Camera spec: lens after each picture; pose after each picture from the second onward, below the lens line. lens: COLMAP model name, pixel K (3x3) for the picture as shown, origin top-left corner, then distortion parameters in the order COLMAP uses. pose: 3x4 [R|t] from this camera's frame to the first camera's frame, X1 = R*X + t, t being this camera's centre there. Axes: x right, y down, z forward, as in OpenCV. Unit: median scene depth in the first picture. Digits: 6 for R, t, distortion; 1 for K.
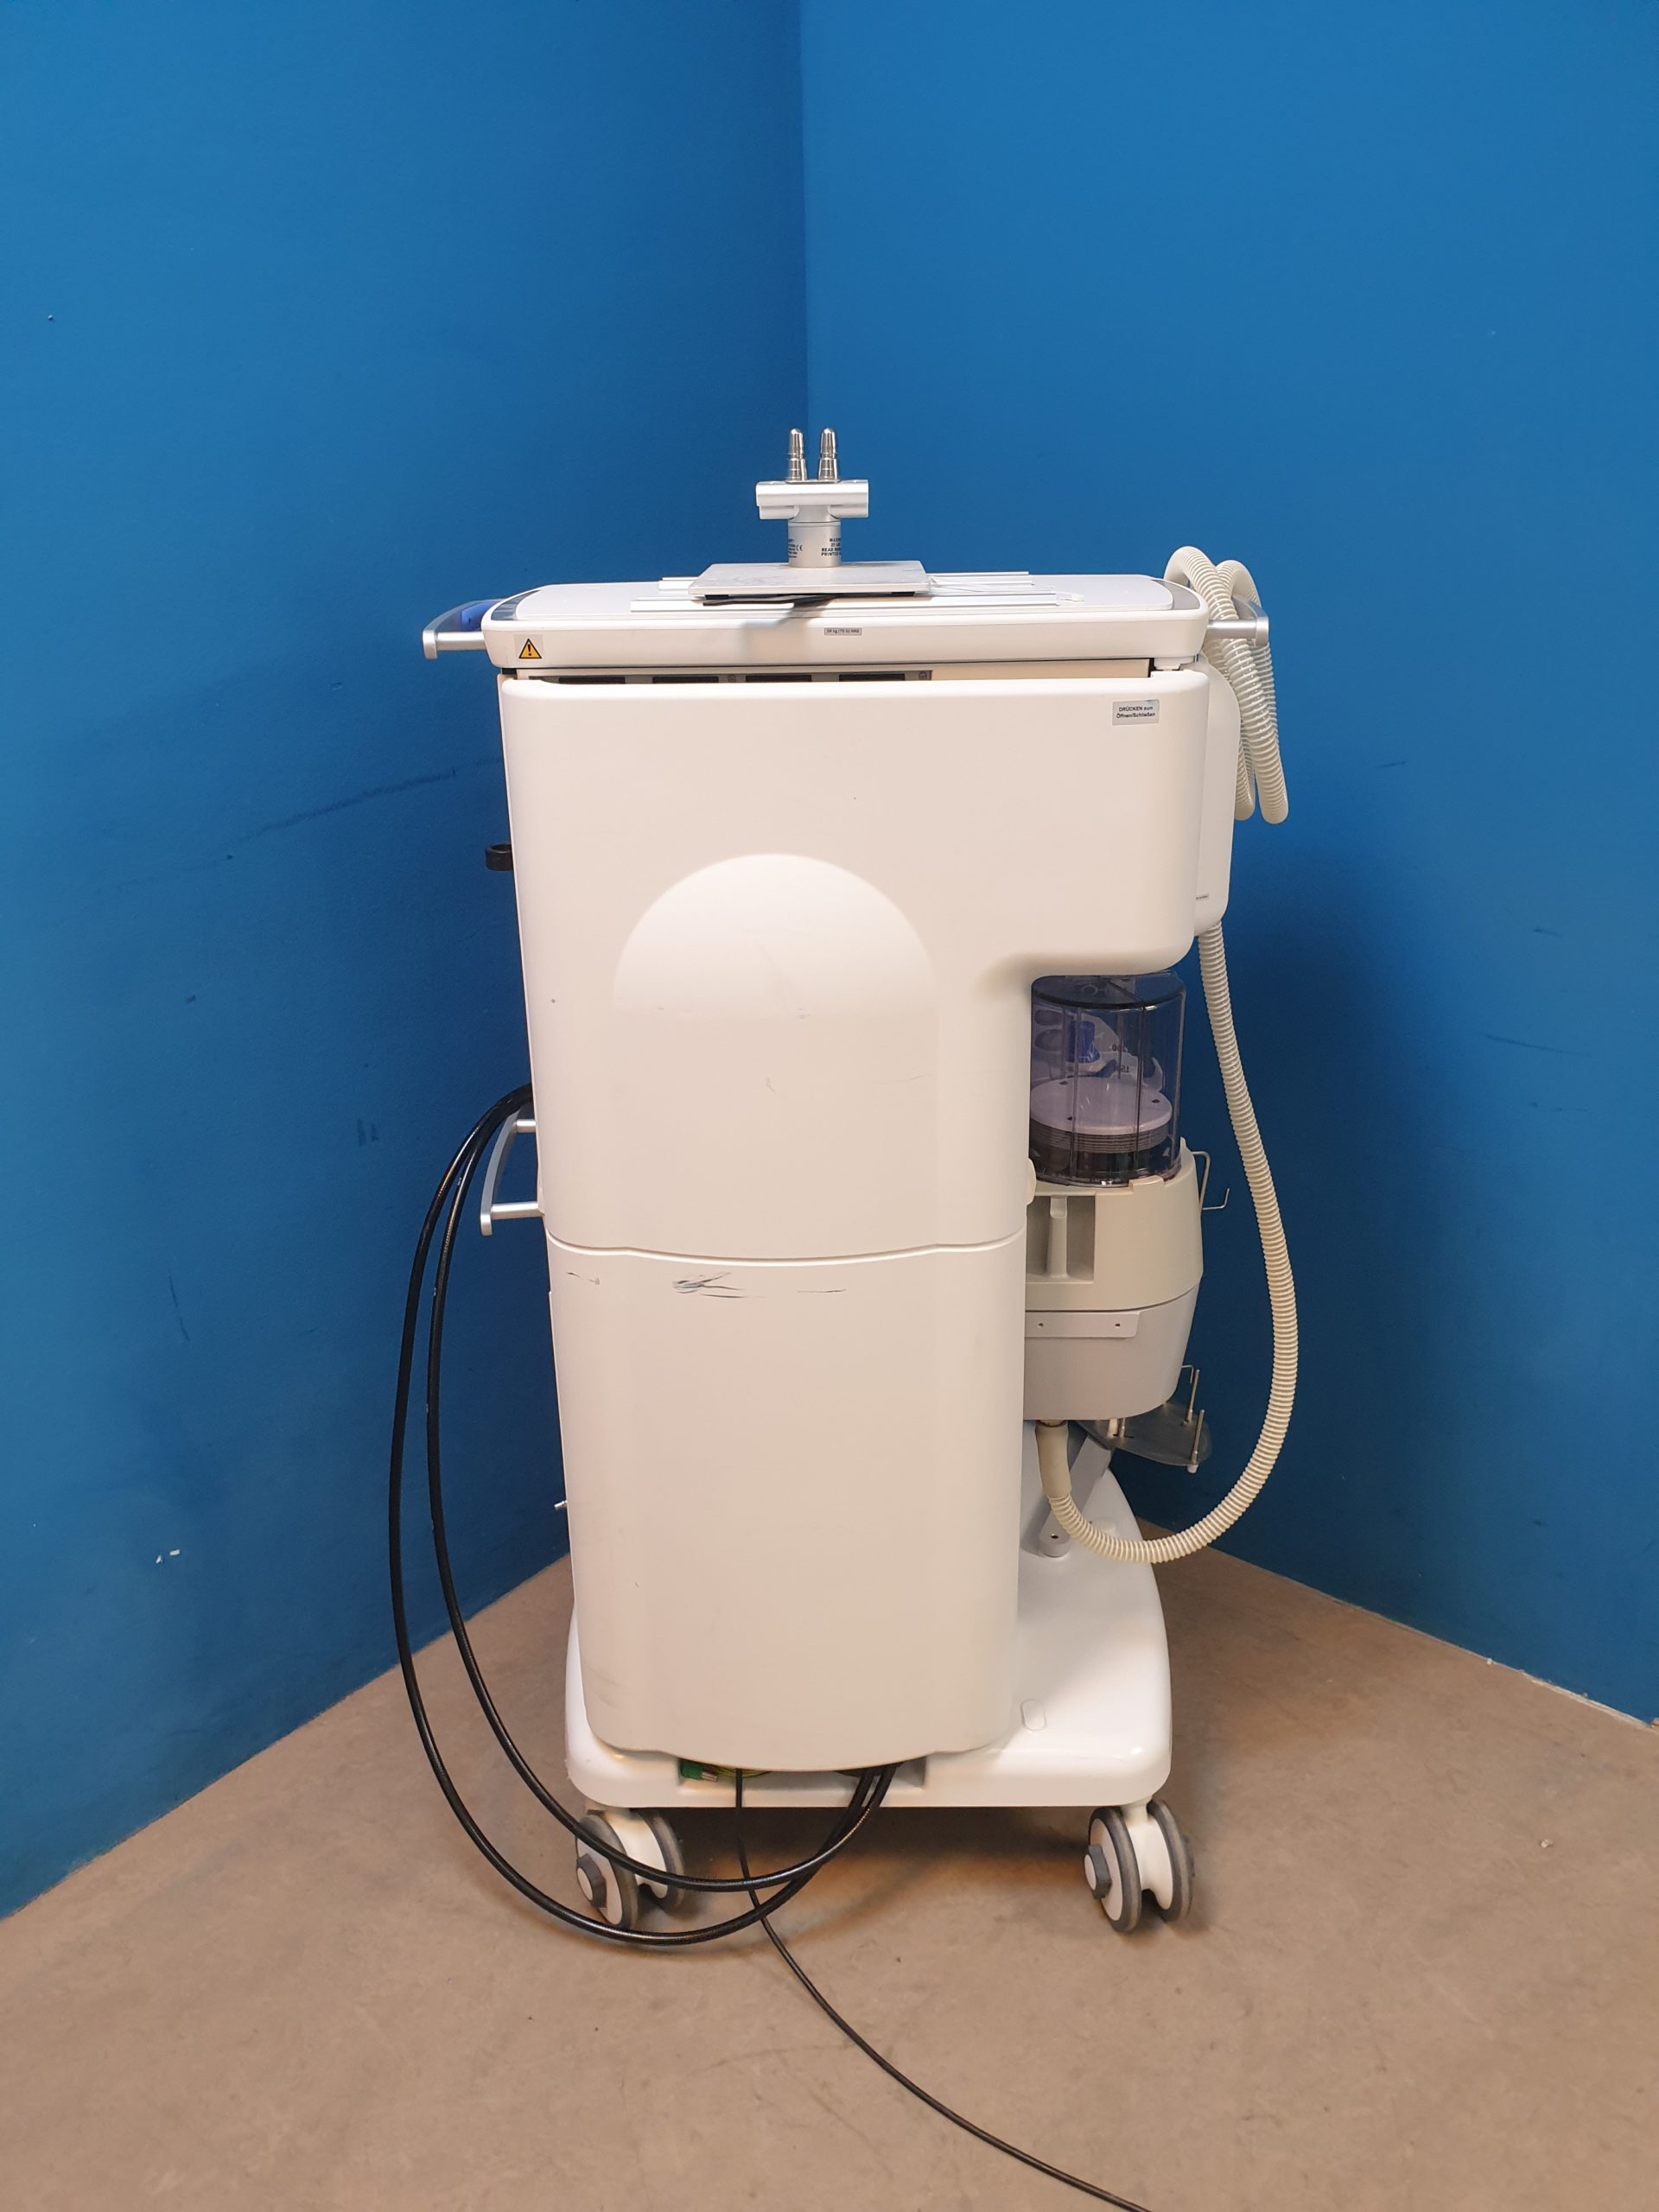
lens RADIAL K [[1690.1, 0, 823.1], [0, 1690.1, 1146.4], [0, 0, 1]] dist [0.002328, 0.038960]
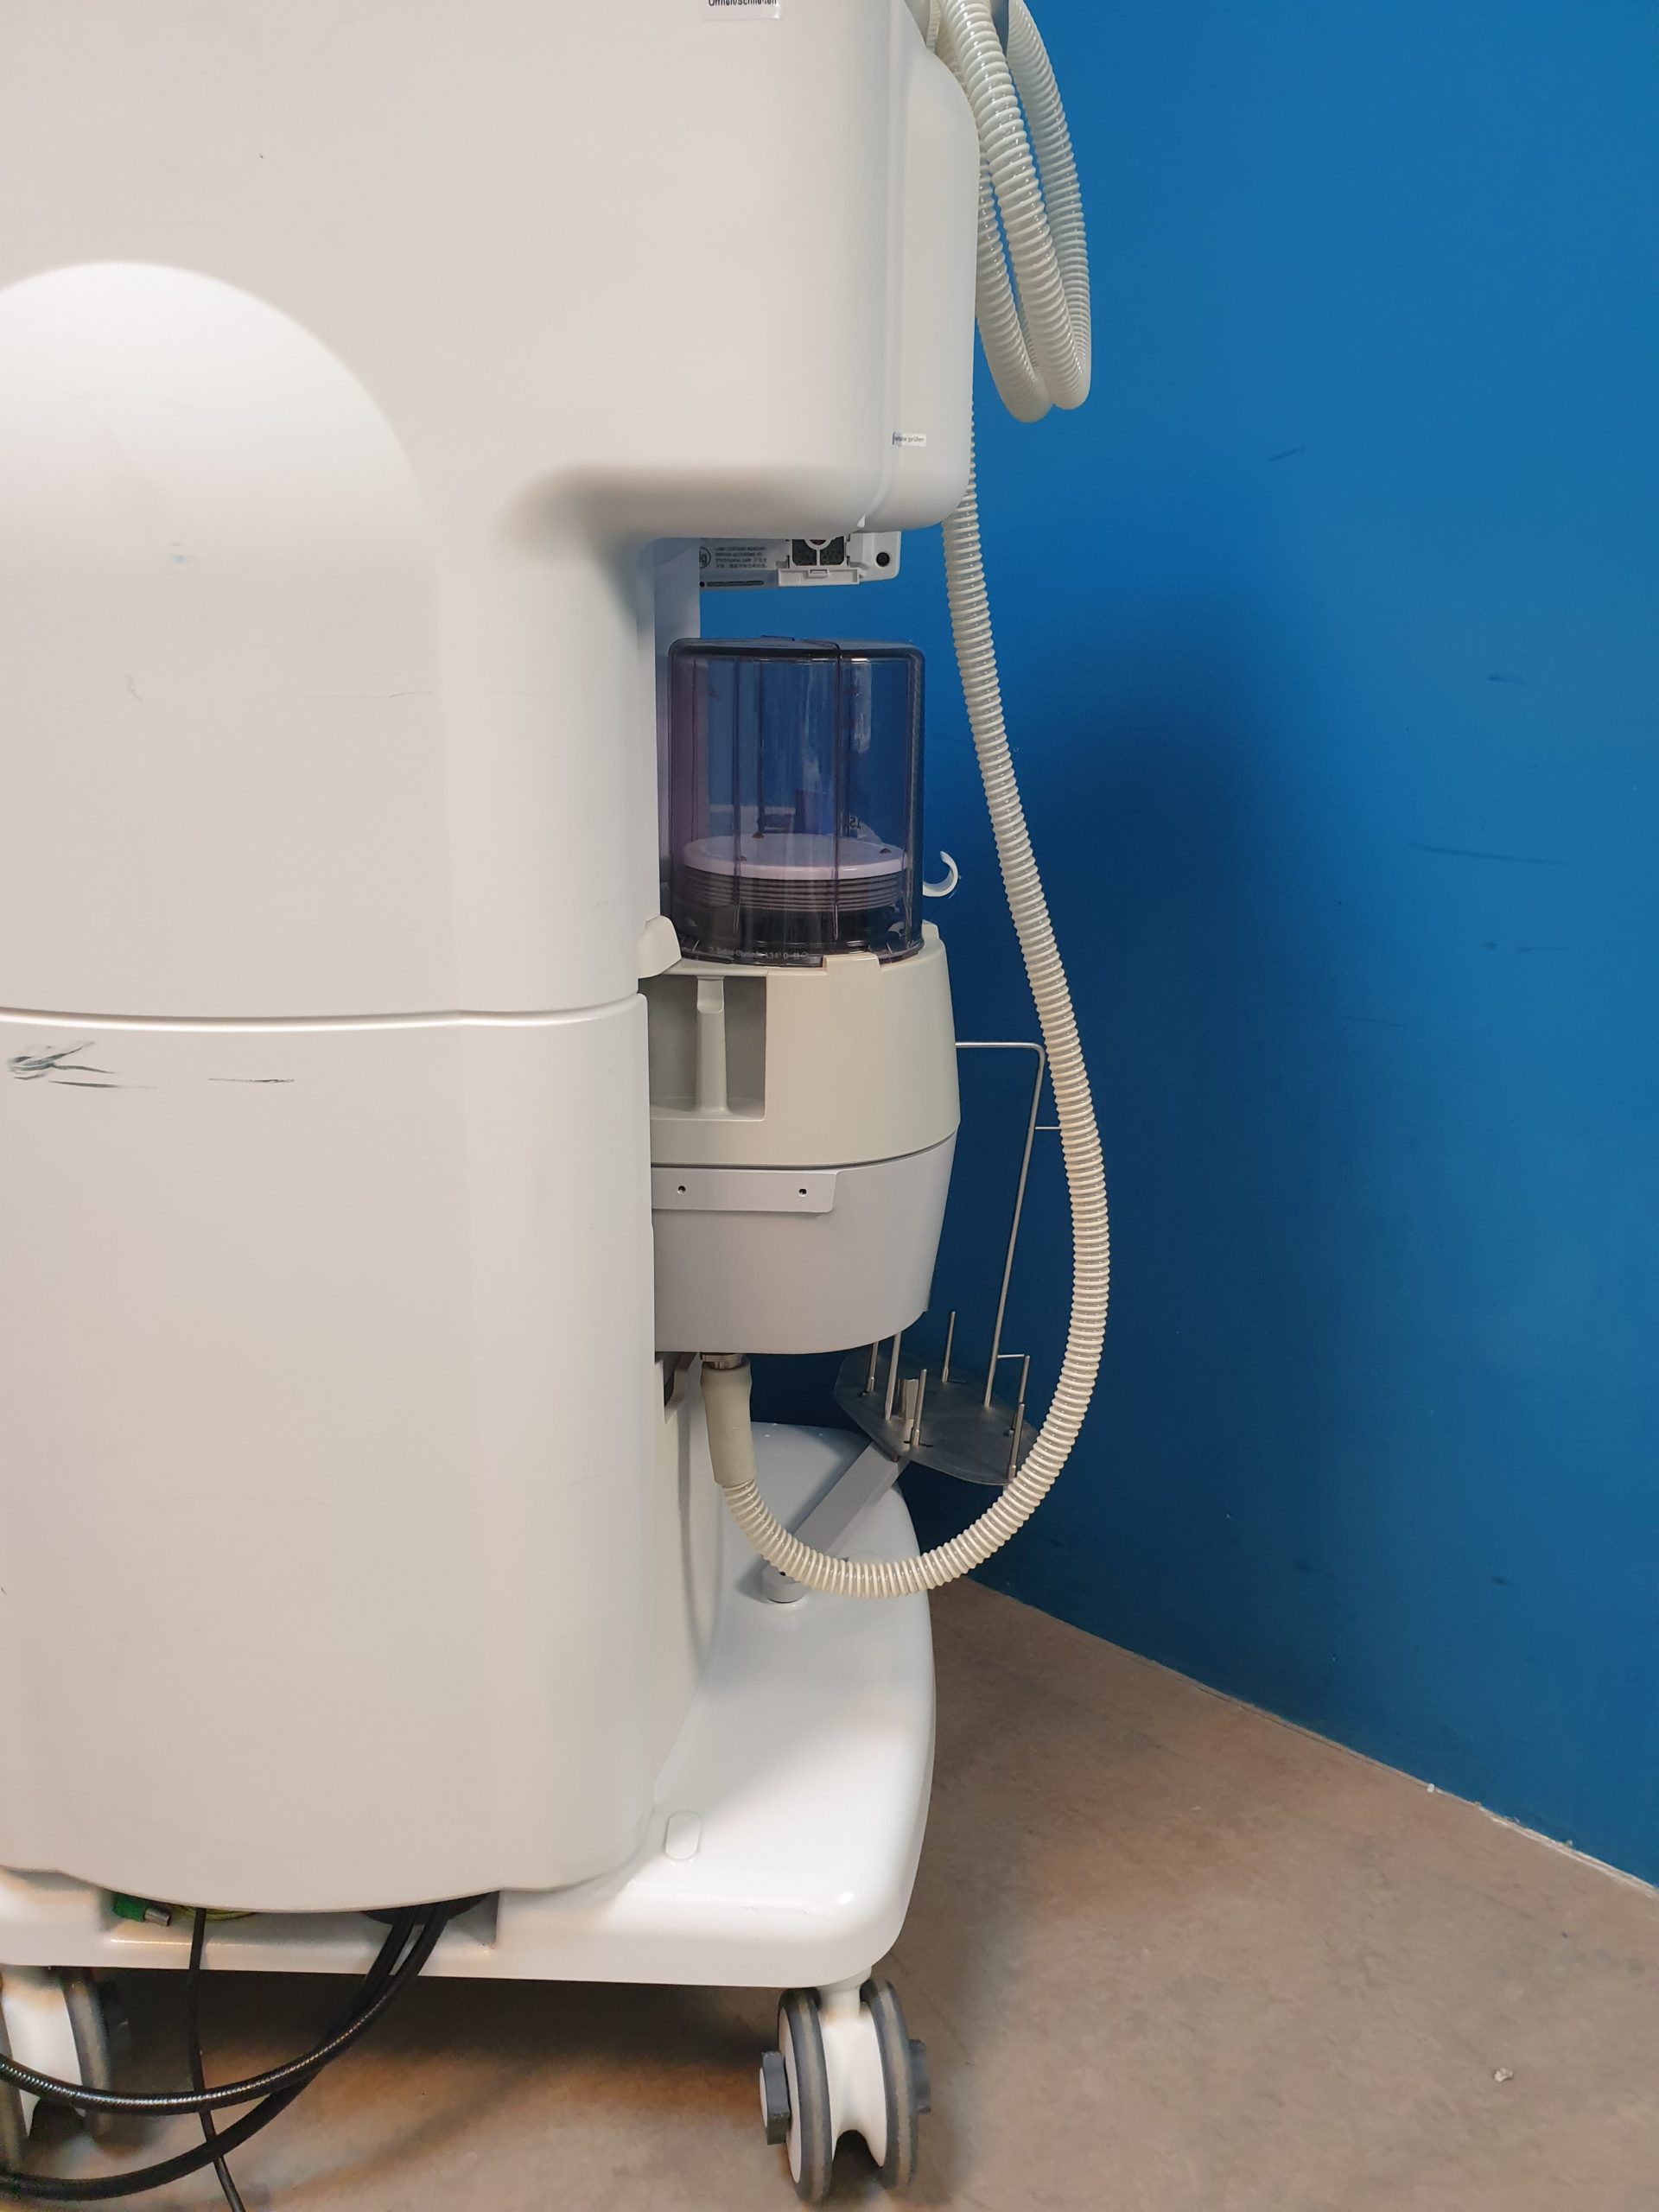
lens RADIAL K [[1700.1, 0, 799.4], [0, 1700.1, 1122.3], [0, 0, 1]] dist [0.015013, 0.003415]
pose [[0.999310, 0.033891, -0.015197, 0.168394], [-0.035015, 0.996091, -0.081094, 0.121440], [0.012389, 0.081570, 0.996591, 0.345224]]
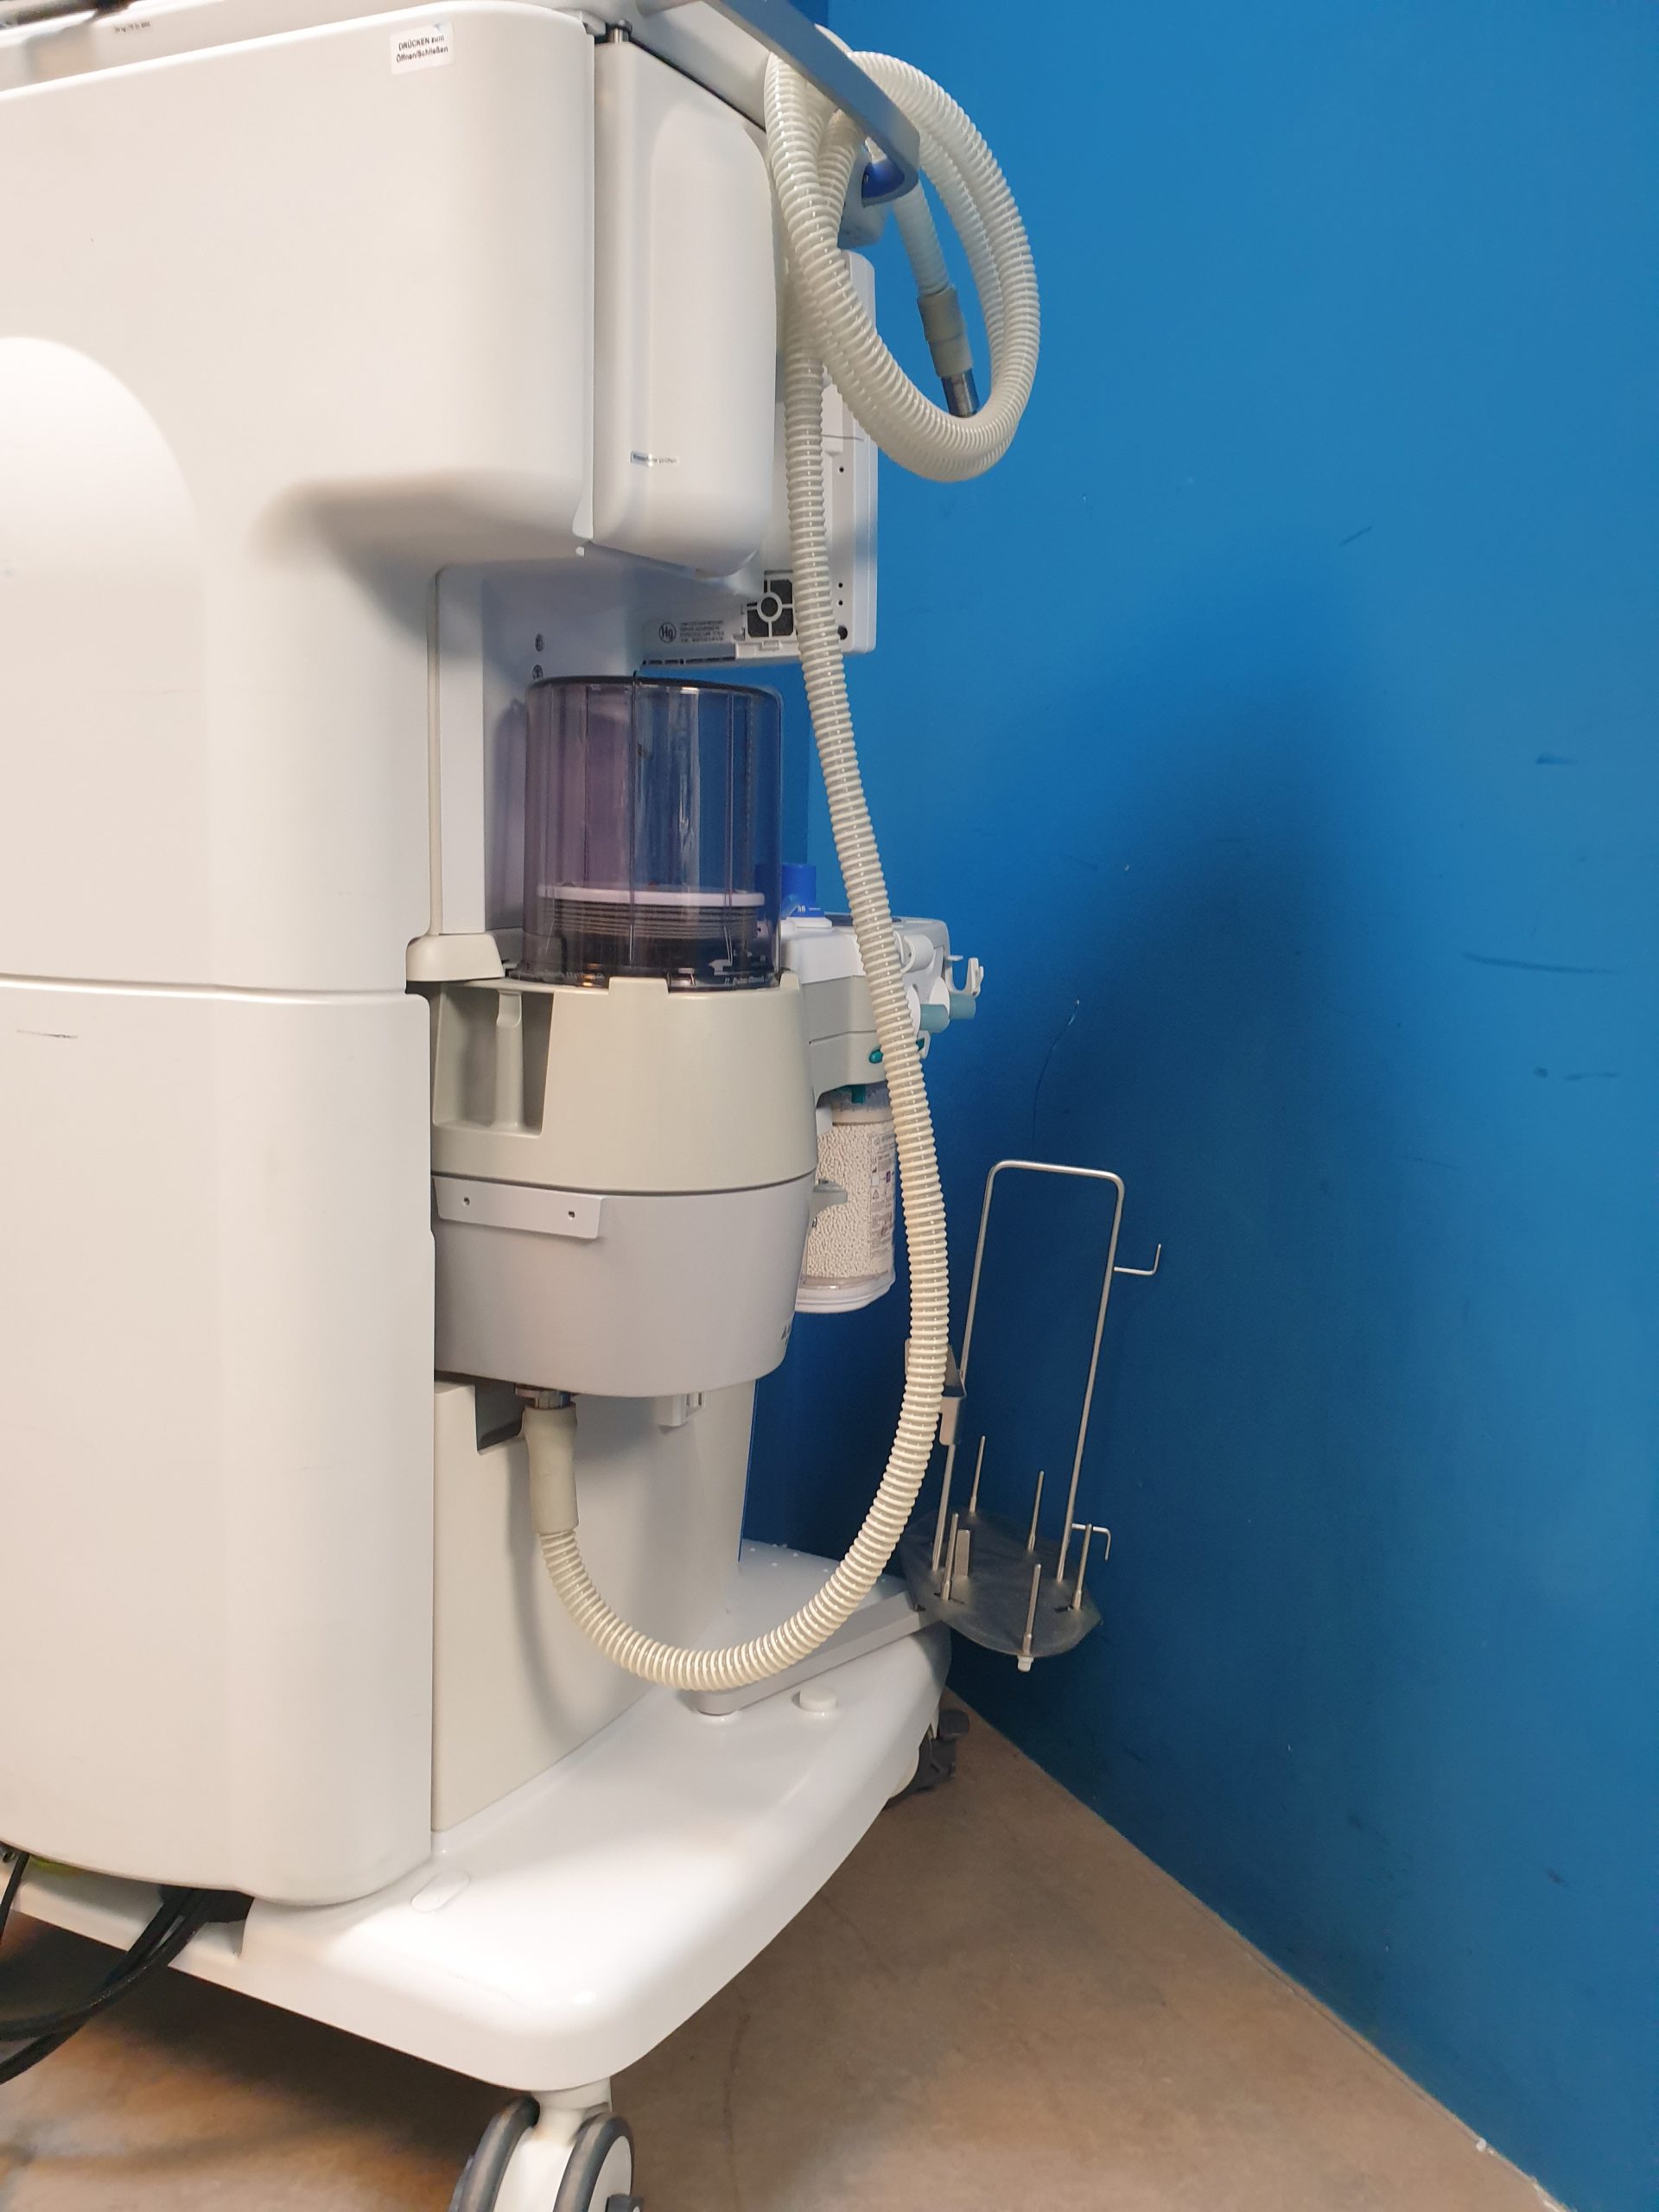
lens RADIAL K [[1690.1, 0, 823.1], [0, 1690.1, 1146.4], [0, 0, 1]] dist [0.002328, 0.038960]
pose [[0.920265, 0.112214, -0.374862, 0.450483], [-0.189298, 0.966106, -0.175516, 0.159503], [0.342461, 0.232482, 0.910315, 0.433327]]
